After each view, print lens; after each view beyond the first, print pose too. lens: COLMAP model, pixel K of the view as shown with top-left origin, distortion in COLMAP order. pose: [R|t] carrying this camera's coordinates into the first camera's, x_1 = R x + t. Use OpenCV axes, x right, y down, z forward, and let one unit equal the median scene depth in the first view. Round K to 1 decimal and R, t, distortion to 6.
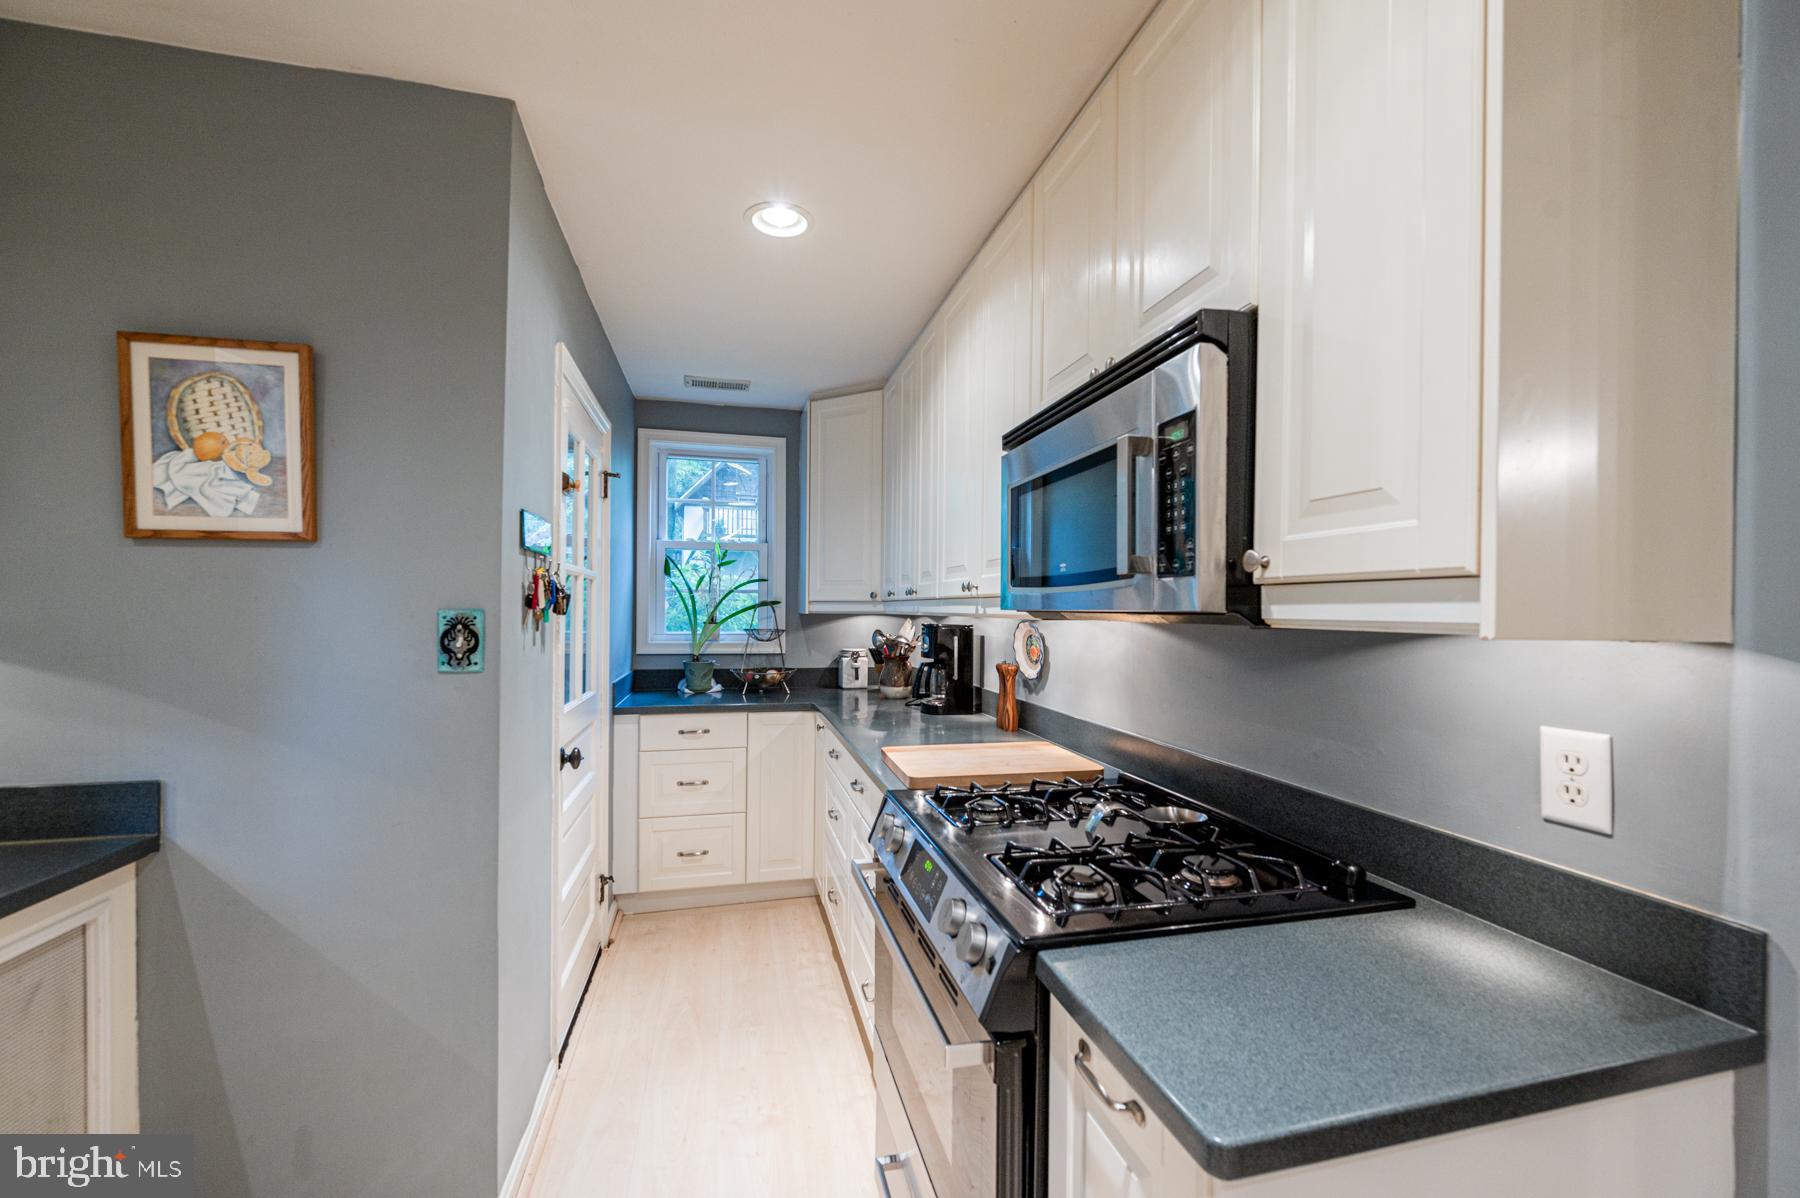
lens RADIAL K [[715.6, 0, 900.6], [0, 715.6, 605.9], [0, 0, 1]] dist [-0.005679, -0.000322]
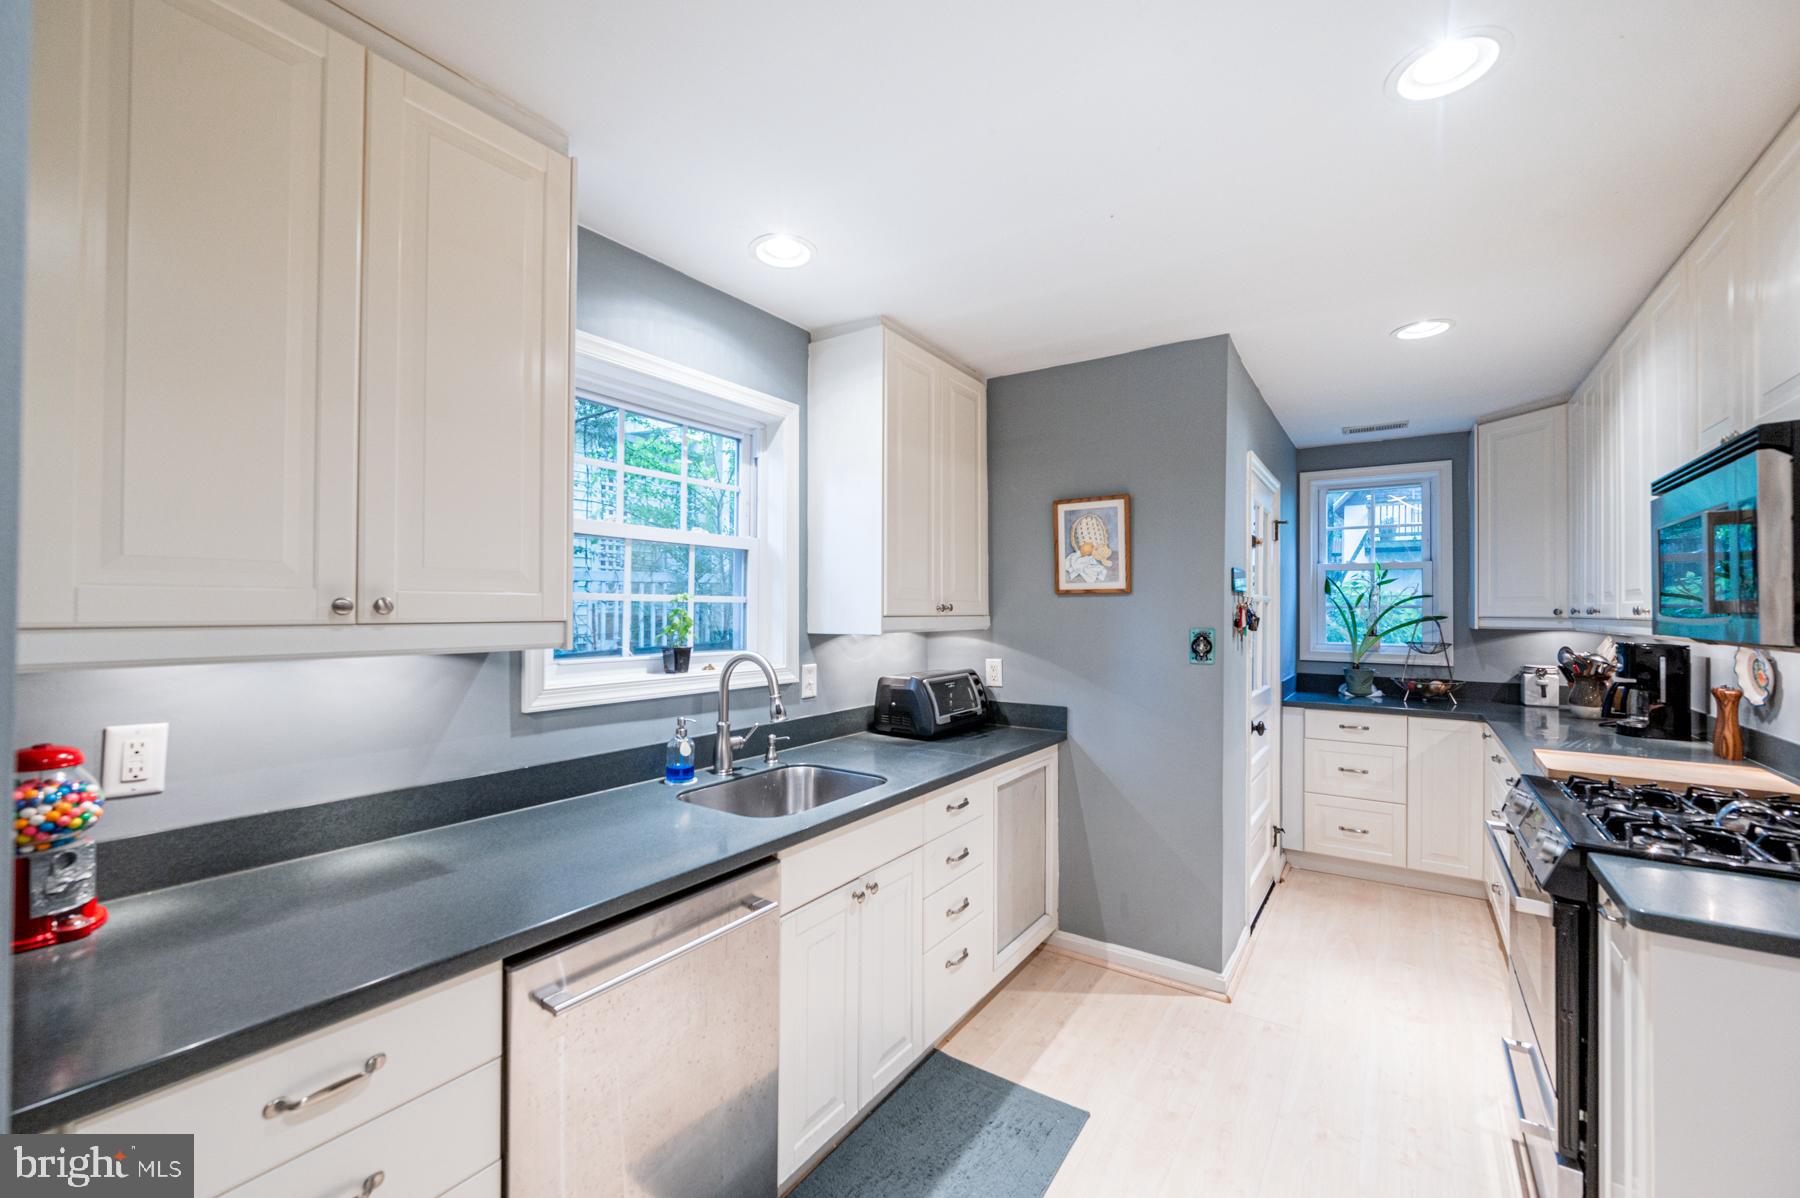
lens RADIAL K [[715.6, 0, 900.6], [0, 715.6, 605.9], [0, 0, 1]] dist [-0.005679, -0.000322]
pose [[0.659363, -0.008213, -0.751780, 0.109764], [0.002947, 0.999961, -0.008339, -0.018655], [0.751819, 0.003283, 0.659361, -0.355593]]
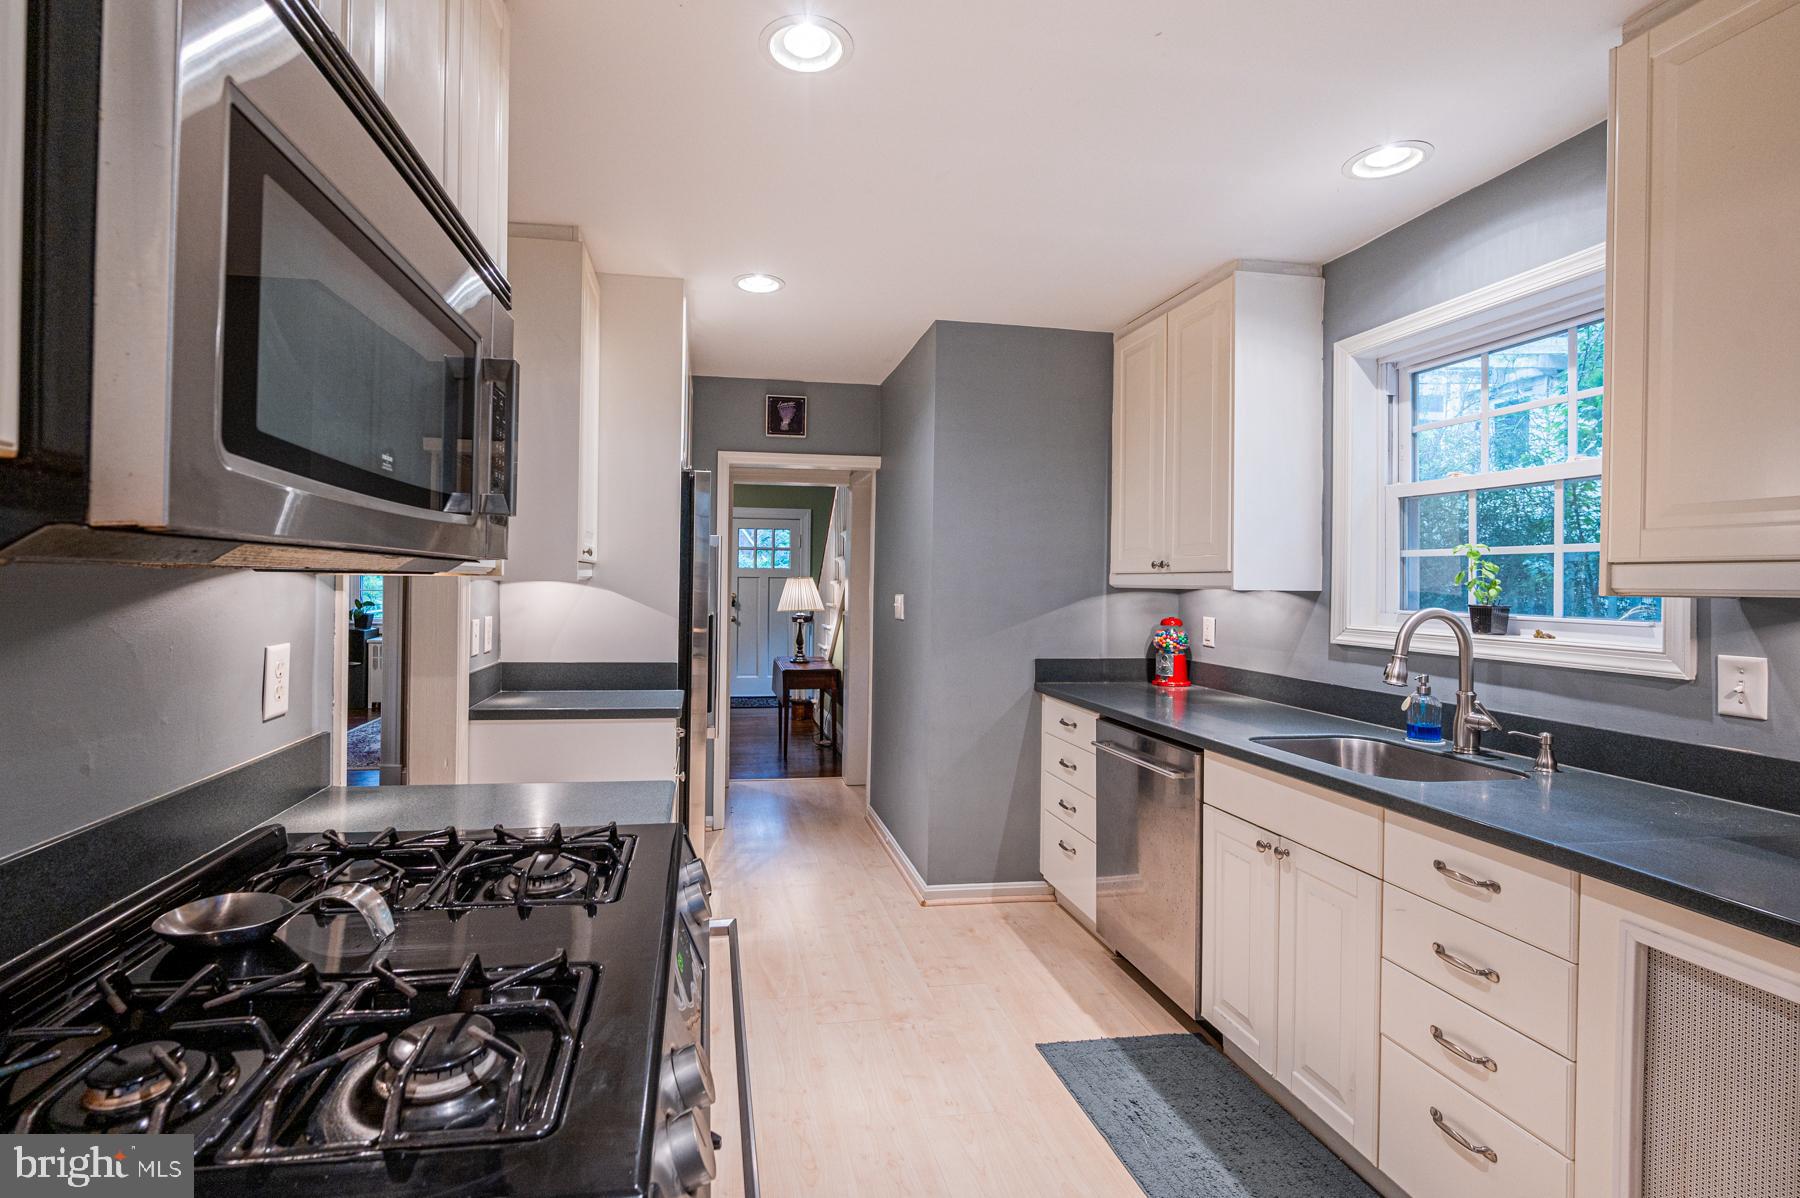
lens RADIAL K [[844.4, 0, 899.4], [0, 844.4, 580.0], [0, 0, 1]] dist [0.000035, -0.000102]
pose [[-0.999771, -0.016291, 0.013899, -0.067100], [-0.016370, 0.999850, -0.005589, 0.006920], [-0.013806, -0.005815, -0.999888, 0.709071]]
